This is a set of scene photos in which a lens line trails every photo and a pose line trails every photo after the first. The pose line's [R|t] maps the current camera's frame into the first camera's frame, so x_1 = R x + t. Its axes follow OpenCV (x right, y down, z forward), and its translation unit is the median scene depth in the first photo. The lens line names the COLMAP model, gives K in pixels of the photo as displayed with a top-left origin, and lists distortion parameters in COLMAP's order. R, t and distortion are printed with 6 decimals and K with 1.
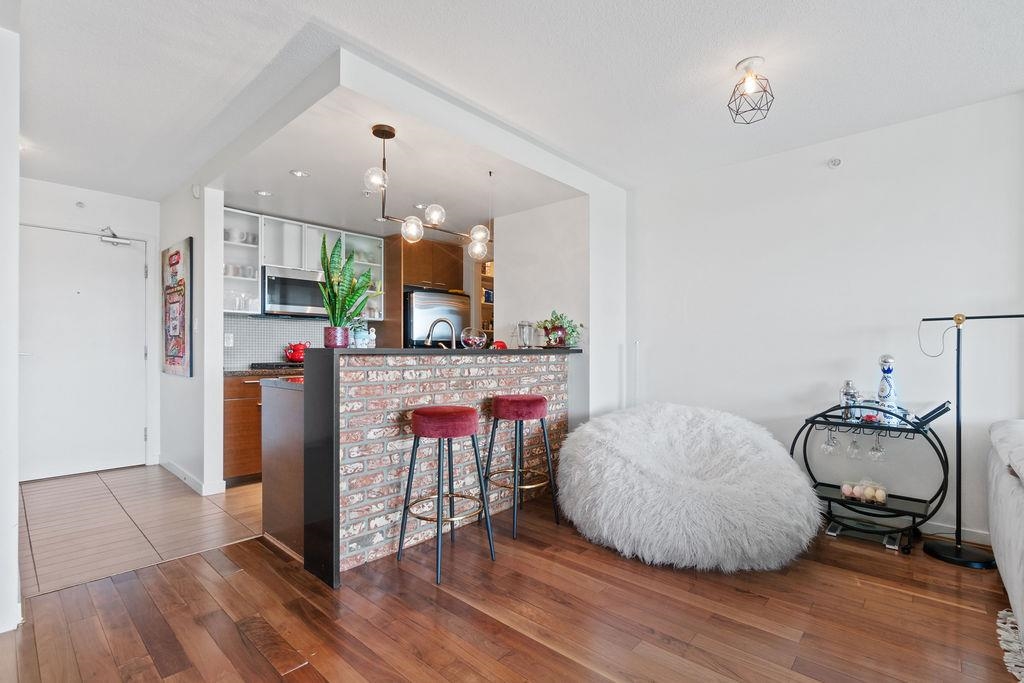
lens RADIAL K [[474.9, 0, 513.2], [0, 474.9, 347.3], [0, 0, 1]] dist [-0.007968, 0.000465]
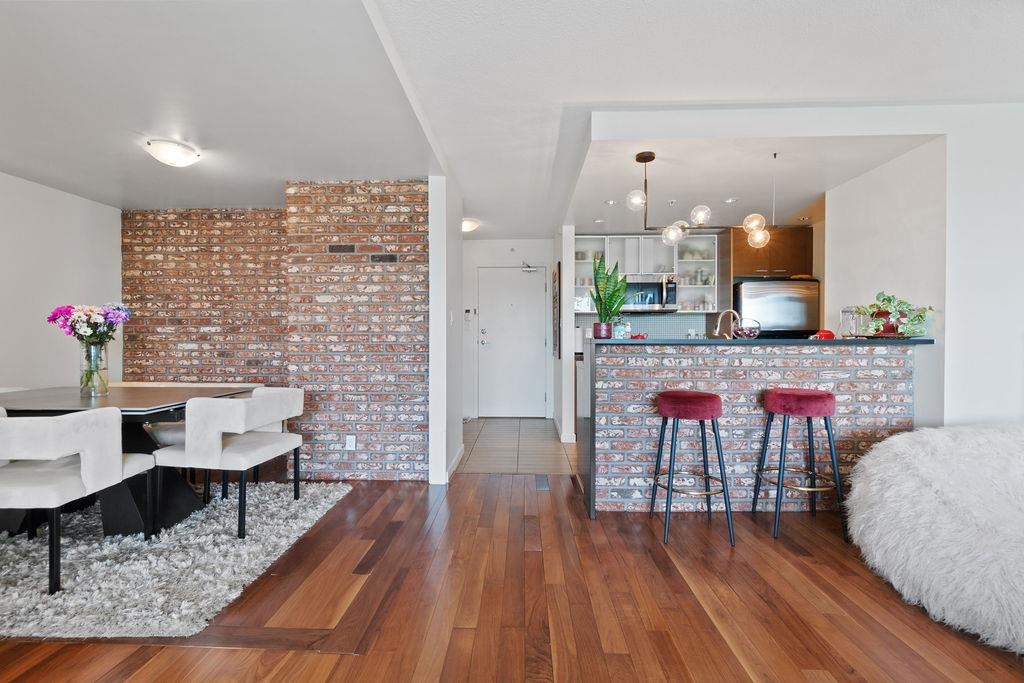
lens RADIAL K [[449.2, 0, 512.0], [0, 449.2, 341.5], [0, 0, 1]] dist [0.002377, 0.000560]
pose [[0.646944, 0.001859, -0.762535, 0.323006], [0.004430, 0.999971, 0.006196, 0.000086], [0.762524, -0.007387, 0.646917, 0.009634]]
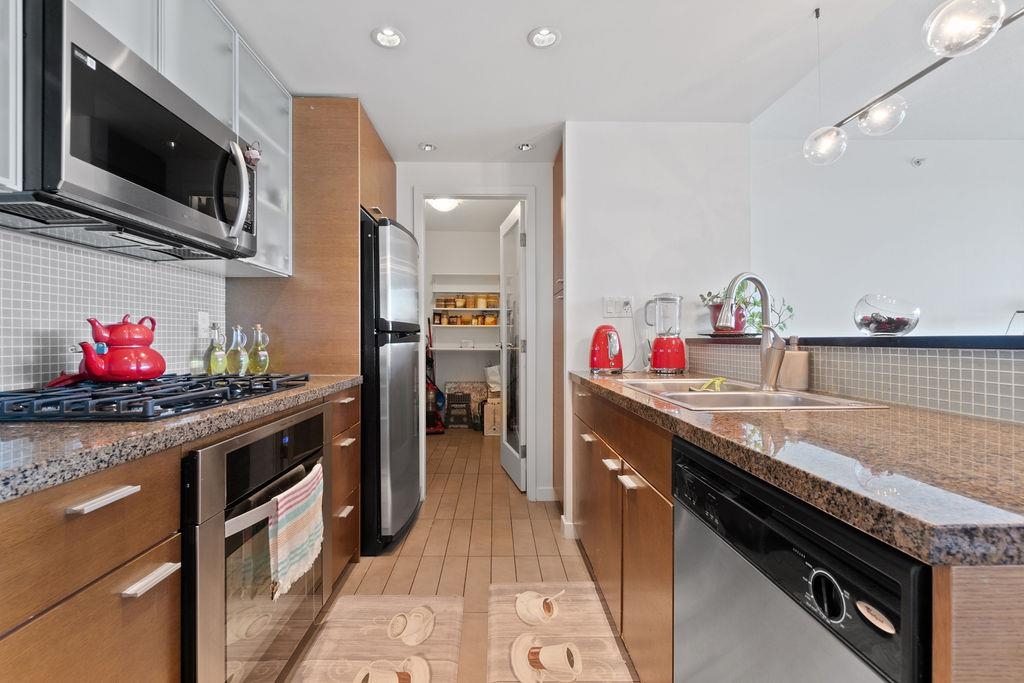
lens RADIAL K [[456.1, 0, 508.1], [0, 456.1, 331.8], [0, 0, 1]] dist [0.000494, -0.000014]
pose [[0.719062, 0.006572, 0.694915, -0.707926], [0.000624, 0.999949, -0.010102, 0.001642], [-0.694946, 0.007698, 0.719021, 0.912656]]
